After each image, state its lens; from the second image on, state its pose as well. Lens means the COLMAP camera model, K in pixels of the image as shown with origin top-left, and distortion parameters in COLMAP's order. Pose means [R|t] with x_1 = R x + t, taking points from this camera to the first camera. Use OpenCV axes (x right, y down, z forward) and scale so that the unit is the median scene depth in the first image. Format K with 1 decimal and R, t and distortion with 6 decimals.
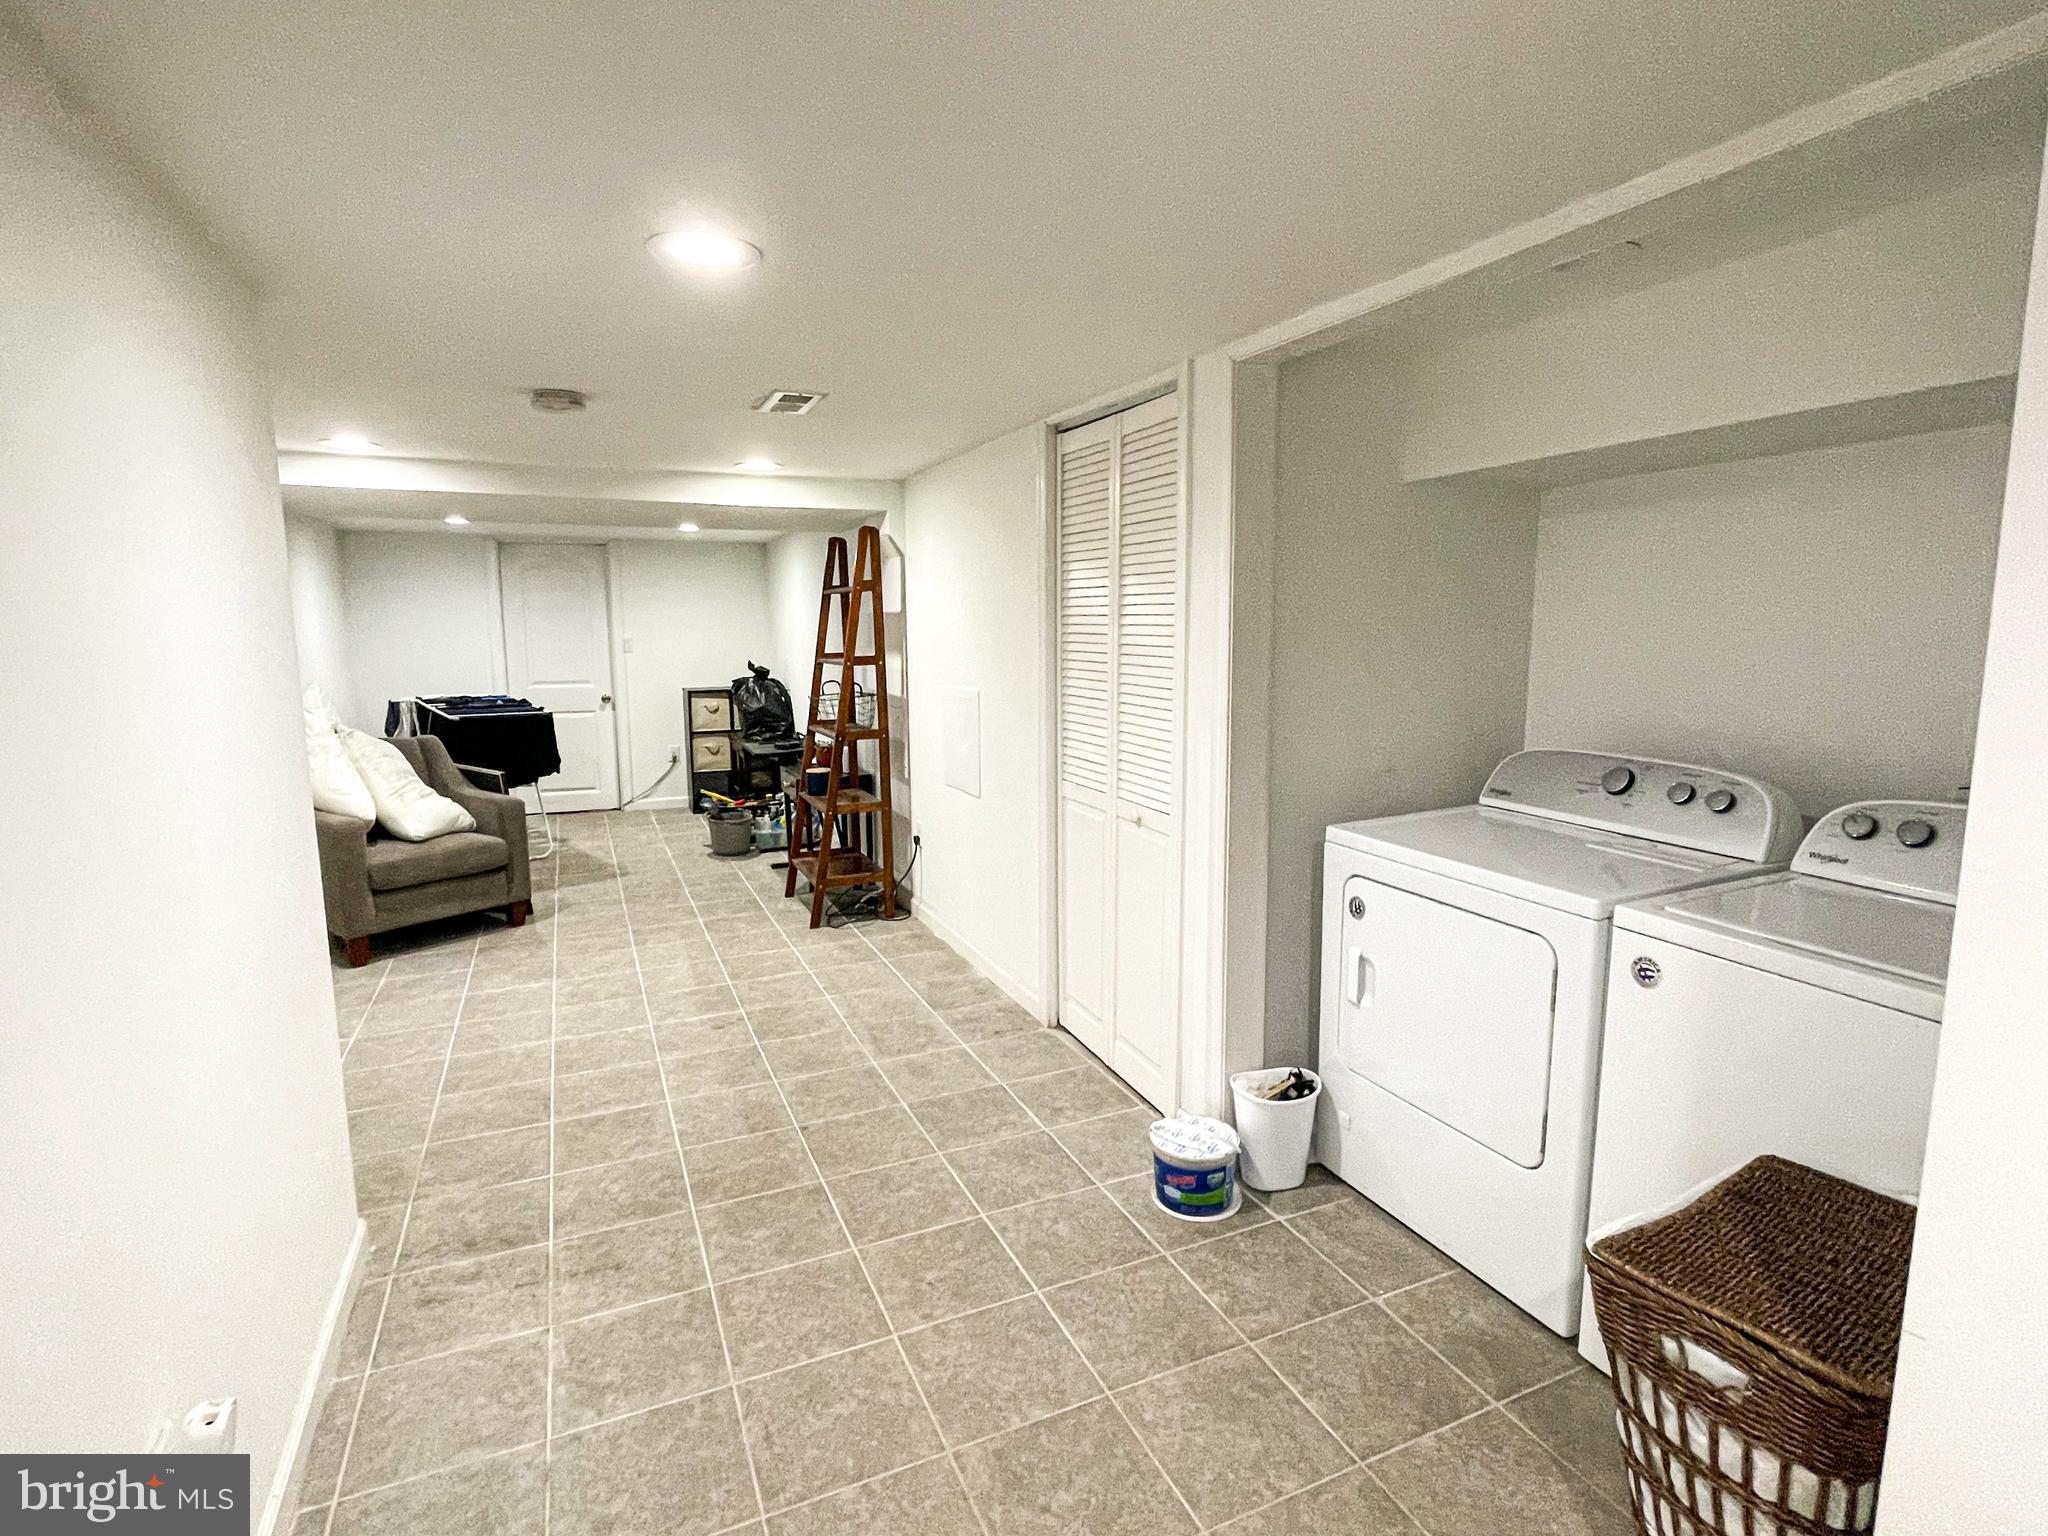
lens RADIAL K [[1018.6, 0, 1024.9], [0, 1018.6, 767.2], [0, 0, 1]] dist [0.003427, -0.000321]
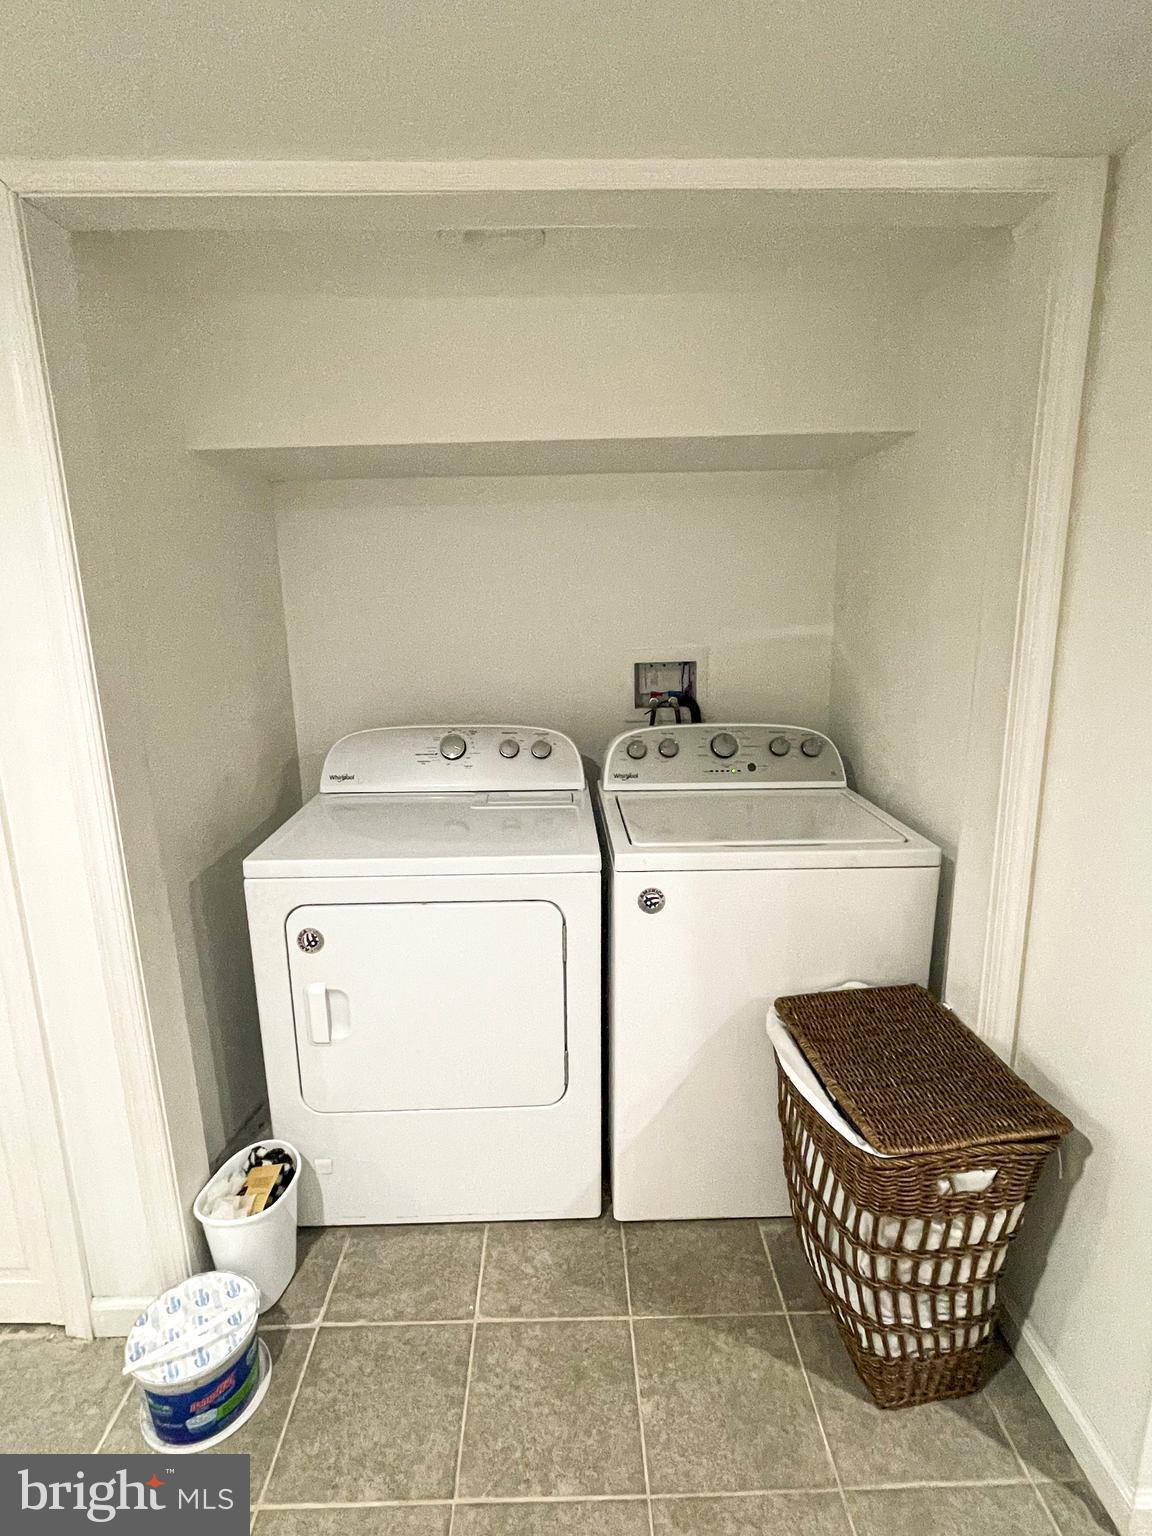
lens RADIAL K [[764.0, 0, 576.9], [0, 764.0, 764.9], [0, 0, 1]] dist [0.003427, -0.000321]
pose [[0.386522, -0.192254, 0.902020, -0.169956], [0.144347, 0.978589, 0.146720, -0.082906], [-0.910914, 0.073493, 0.405997, 0.577524]]
